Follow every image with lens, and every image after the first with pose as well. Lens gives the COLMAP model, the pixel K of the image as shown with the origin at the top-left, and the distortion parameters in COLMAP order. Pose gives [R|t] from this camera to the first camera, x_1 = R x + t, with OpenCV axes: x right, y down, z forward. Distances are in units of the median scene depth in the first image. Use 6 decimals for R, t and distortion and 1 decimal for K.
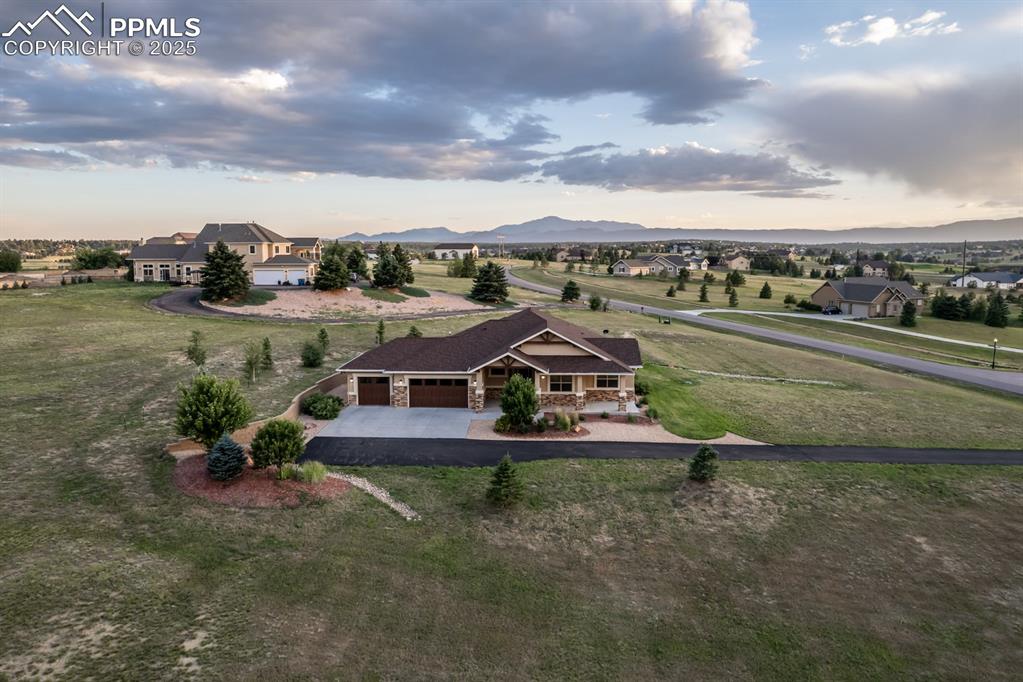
lens RADIAL K [[642.6, 0, 510.1], [0, 642.6, 339.9], [0, 0, 1]] dist [-0.049902, 0.059909]
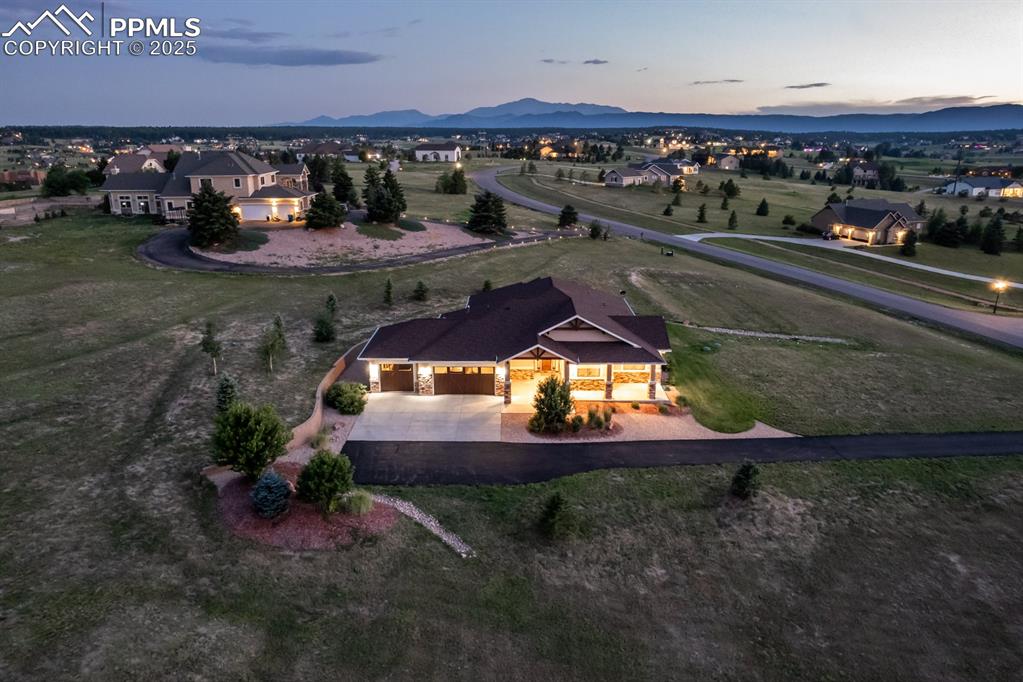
lens RADIAL K [[651.3, 0, 507.0], [0, 651.3, 336.4], [0, 0, 1]] dist [-0.067275, 0.061803]
pose [[0.999489, -0.006688, 0.031272, -0.077074], [0.001548, 0.986860, 0.161571, -0.142740], [-0.031942, -0.161440, 0.986365, 0.034565]]
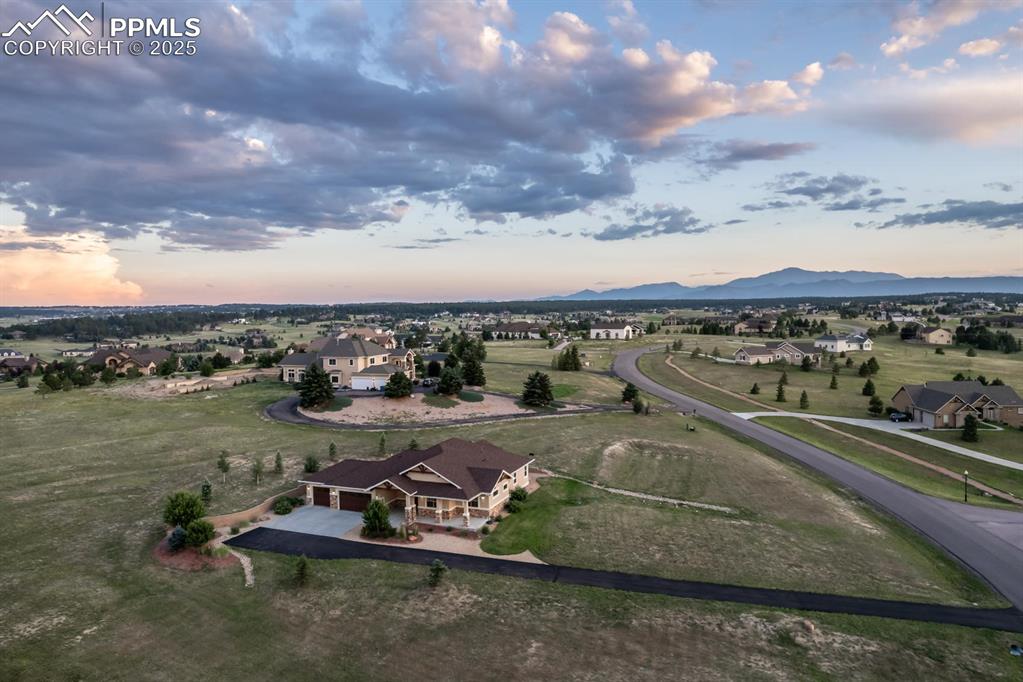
lens RADIAL K [[653.4, 0, 522.3], [0, 653.4, 334.9], [0, 0, 1]] dist [-0.064740, 0.057602]
pose [[0.947301, -0.001363, -0.320343, 0.730922], [-0.029453, 0.995385, -0.091330, -0.174413], [0.318989, 0.095952, 0.942889, -0.324220]]
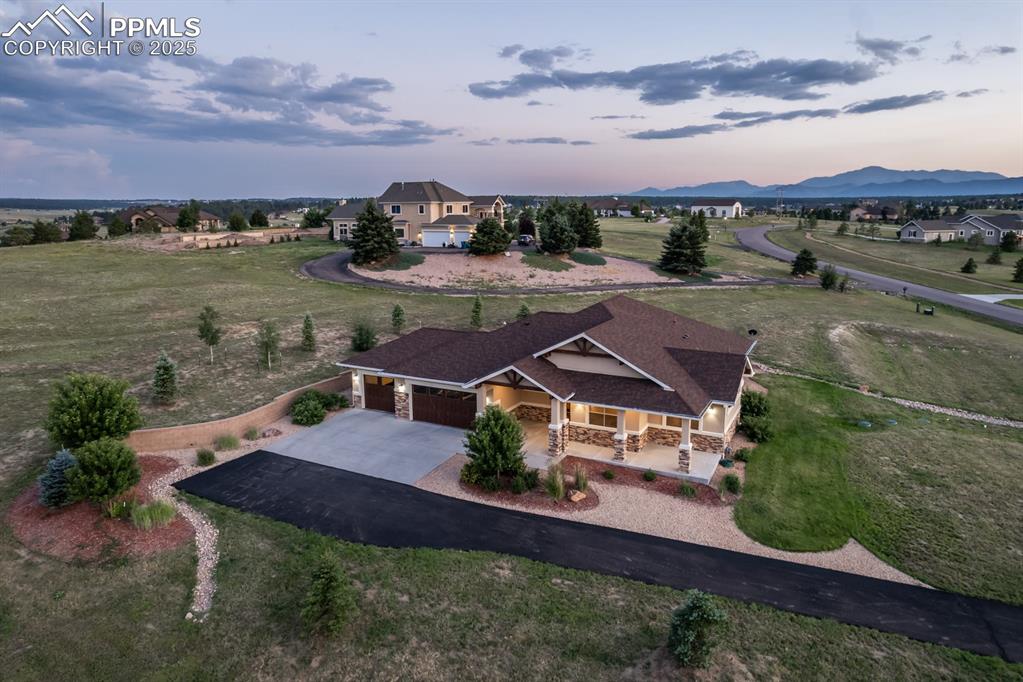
lens RADIAL K [[651.3, 0, 507.0], [0, 651.3, 336.4], [0, 0, 1]] dist [-0.067275, 0.061803]
pose [[0.904221, 0.080100, -0.419486, 0.271445], [-0.054570, 0.995872, 0.072531, -0.060036], [0.423564, -0.042693, 0.904860, 0.338636]]
